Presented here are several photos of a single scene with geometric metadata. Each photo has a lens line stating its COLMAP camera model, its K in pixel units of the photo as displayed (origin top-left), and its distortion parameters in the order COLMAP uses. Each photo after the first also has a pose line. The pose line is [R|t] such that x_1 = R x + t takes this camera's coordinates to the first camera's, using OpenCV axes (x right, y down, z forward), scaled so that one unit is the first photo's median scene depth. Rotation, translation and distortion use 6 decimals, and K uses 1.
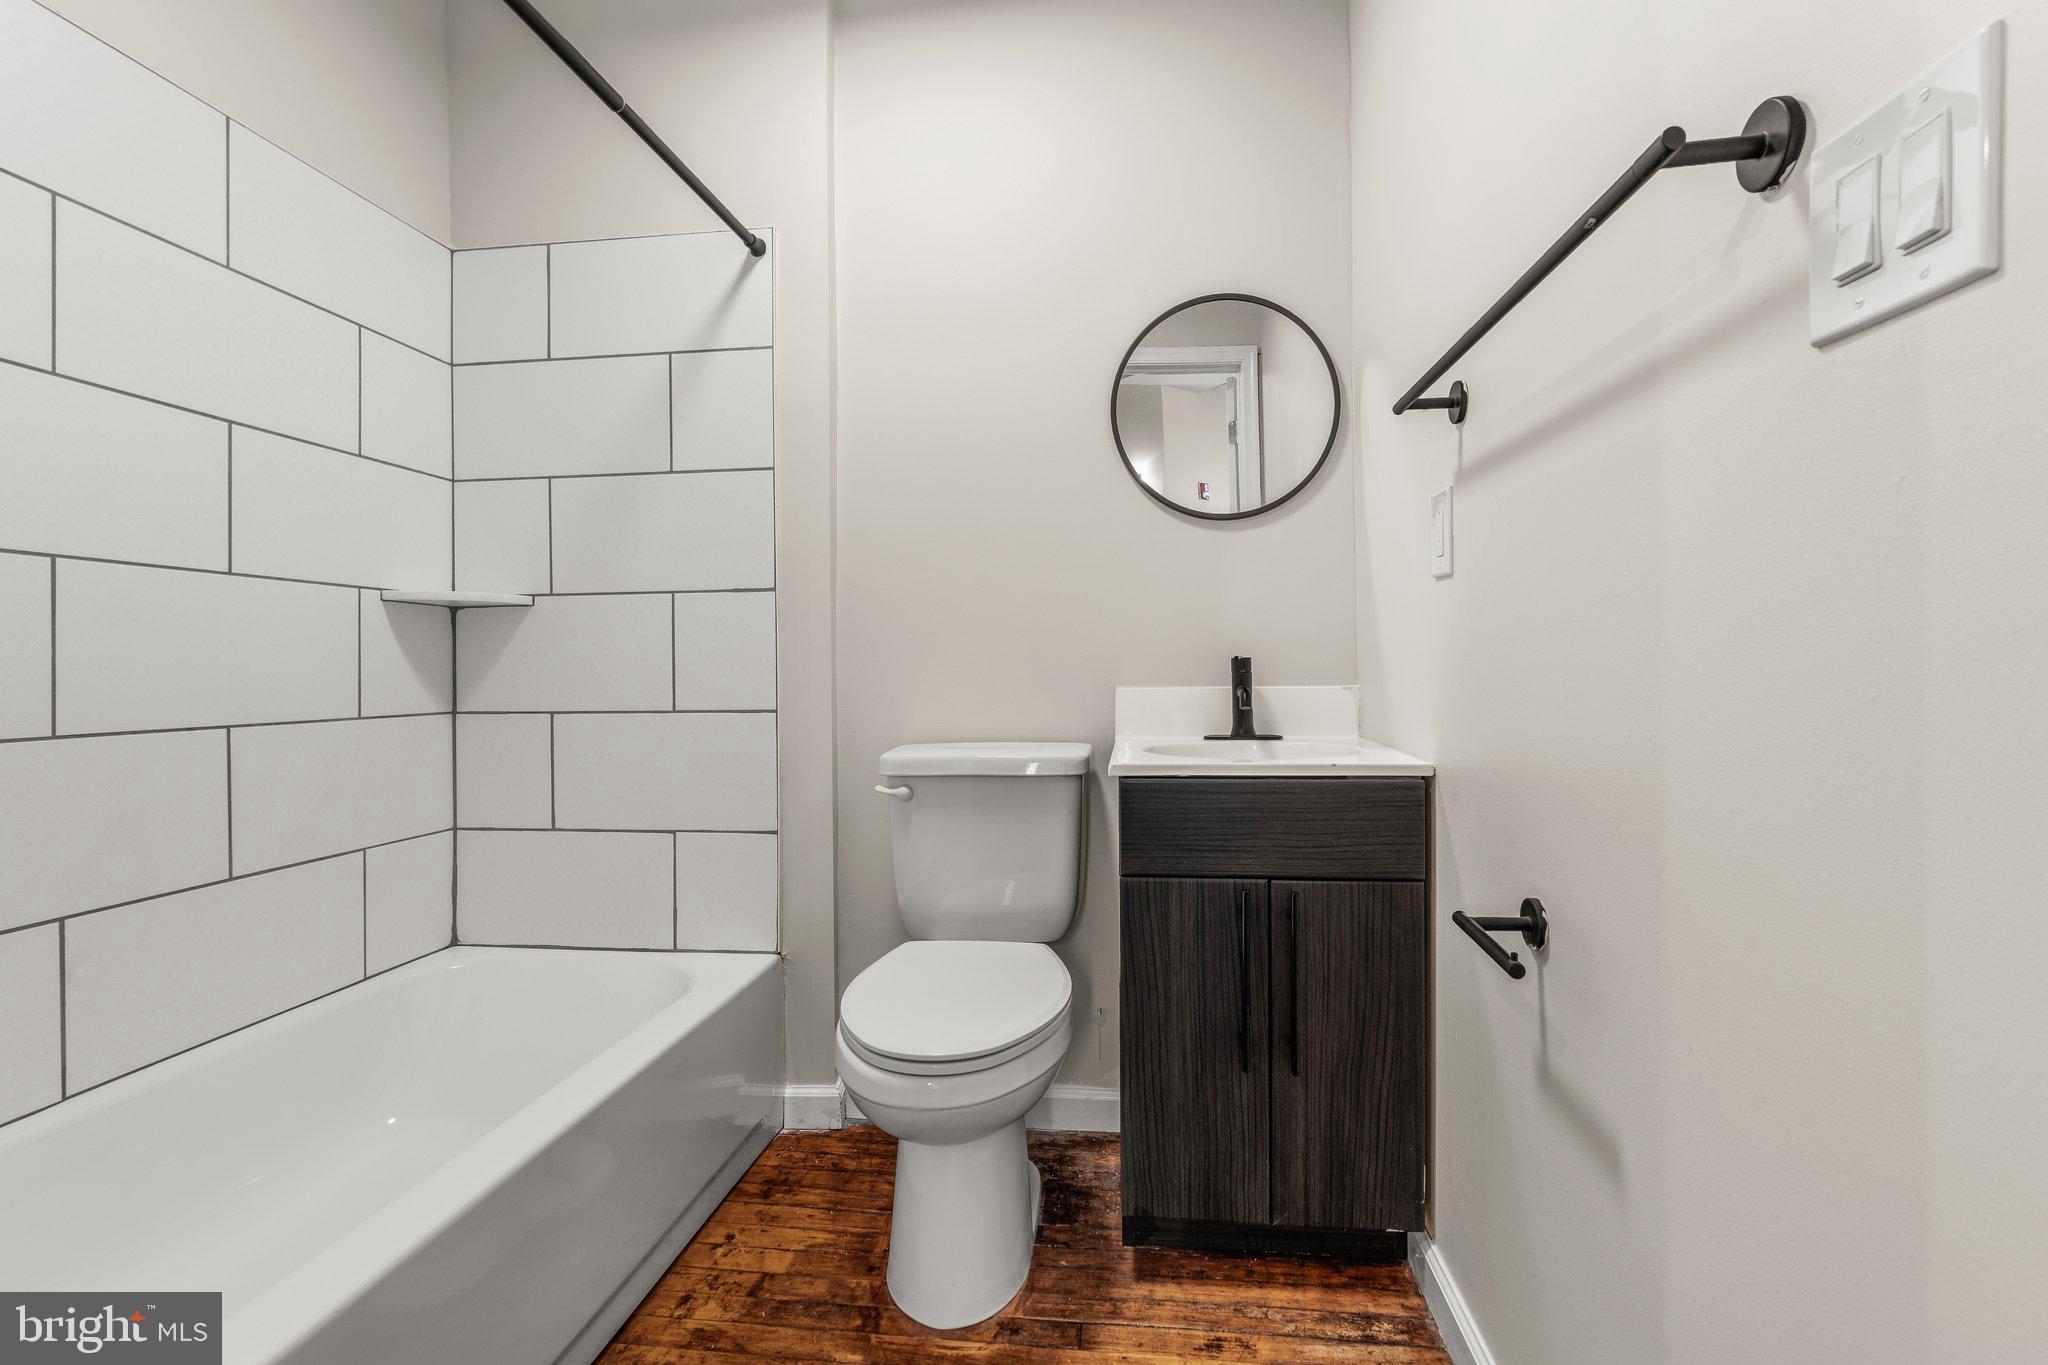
lens RADIAL K [[933.0, 0, 984.5], [0, 933.0, 675.5], [0, 0, 1]] dist [0.000027, 0.000655]
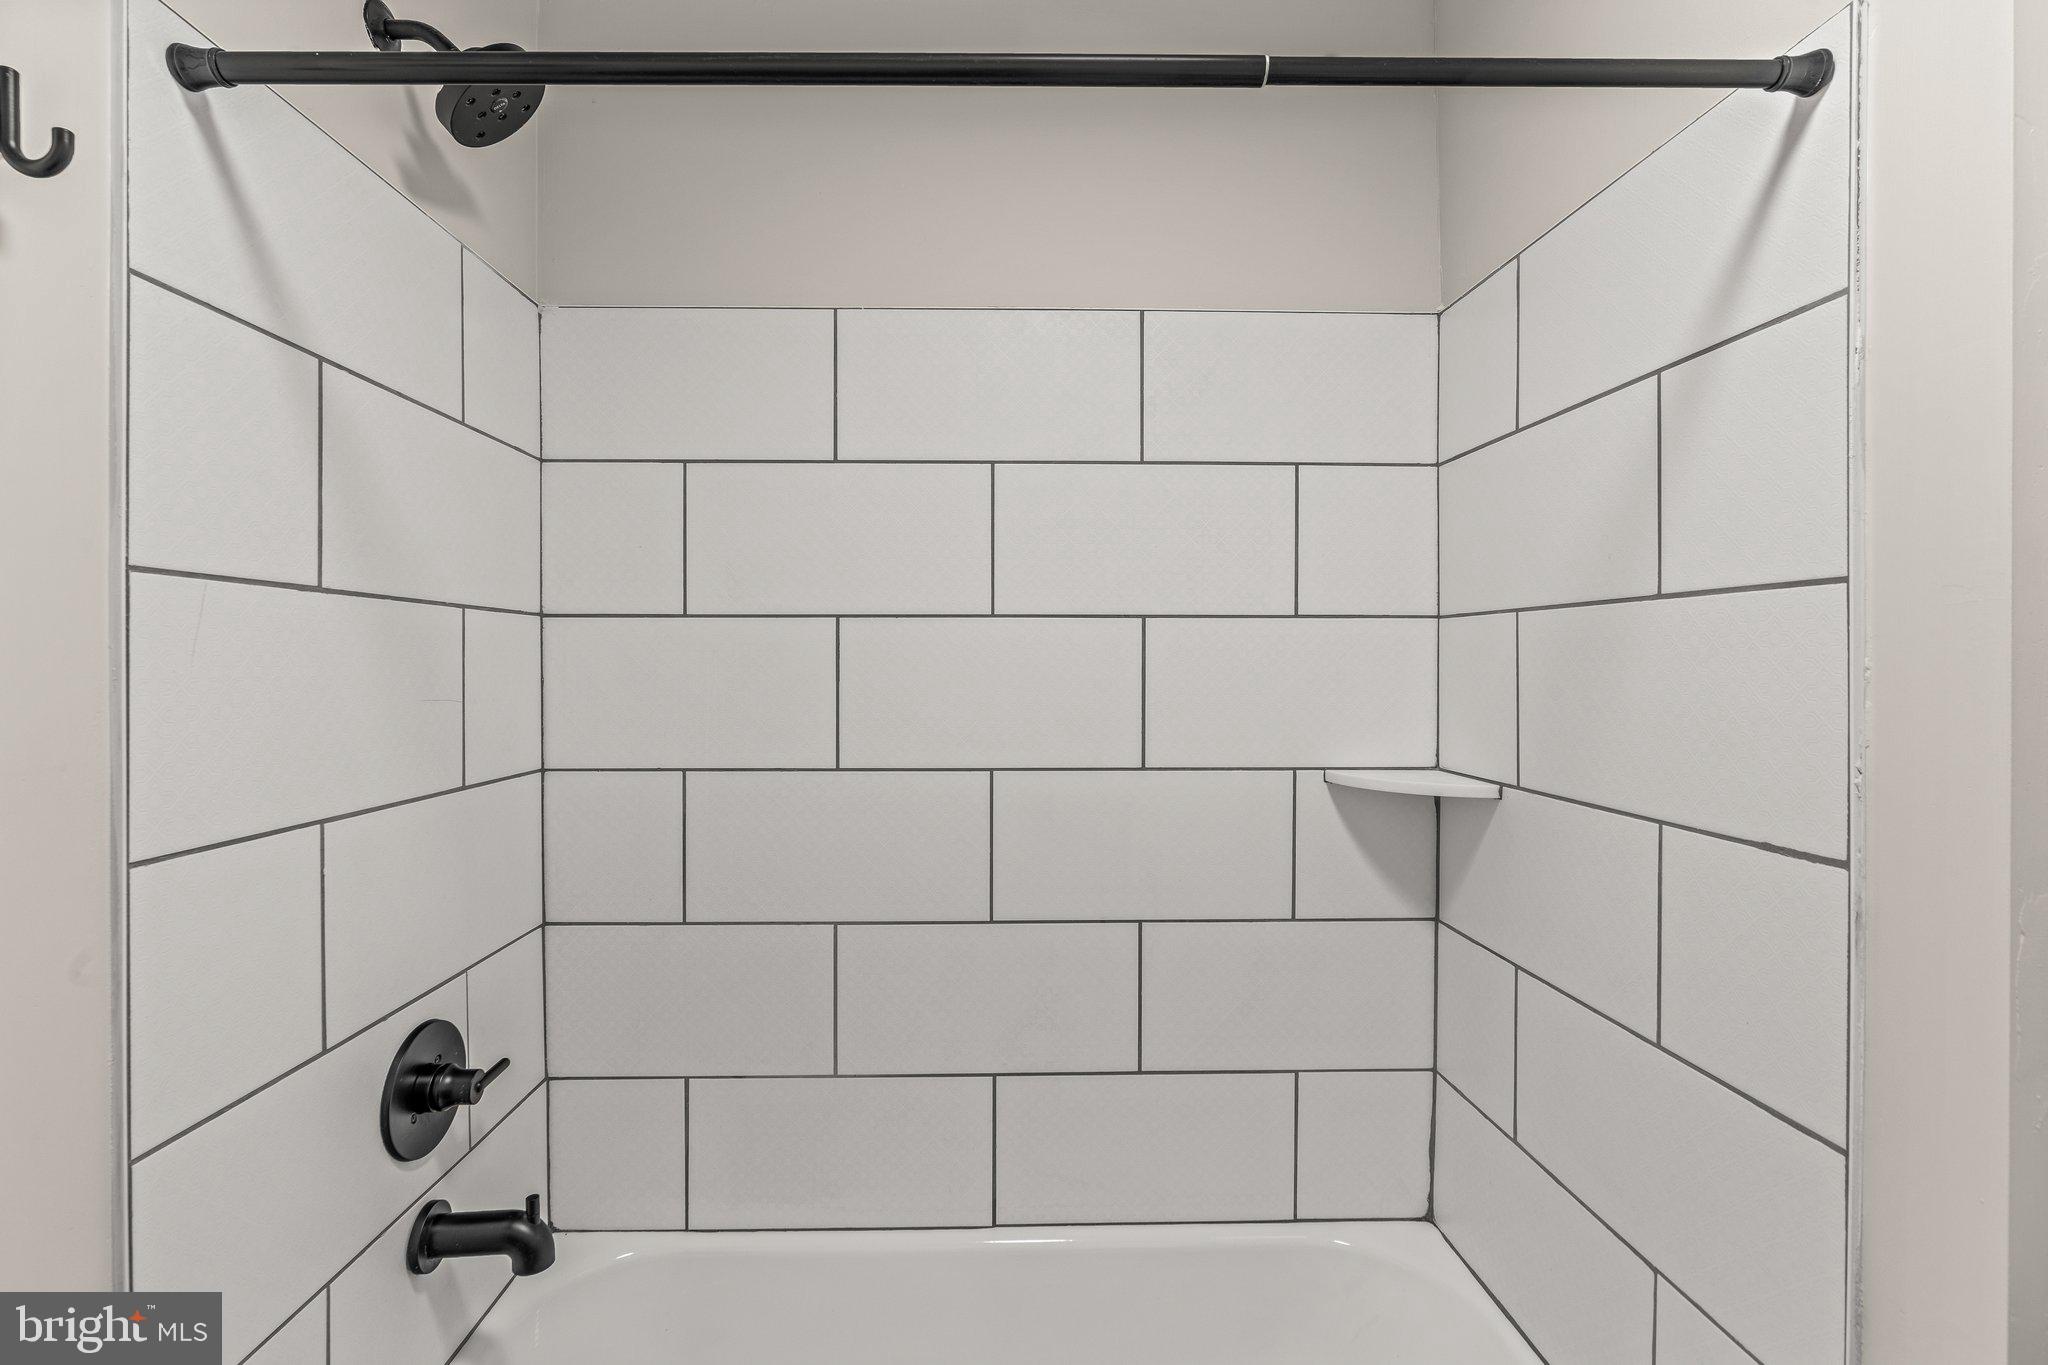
lens RADIAL K [[921.4, 0, 1018.0], [0, 921.4, 679.5], [0, 0, 1]] dist [-0.006913, 0.000905]
pose [[0.194826, 0.021238, -0.980608, 0.106157], [-0.003591, 0.999774, 0.020940, -0.183649], [0.980831, -0.000558, 0.194858, 0.552052]]
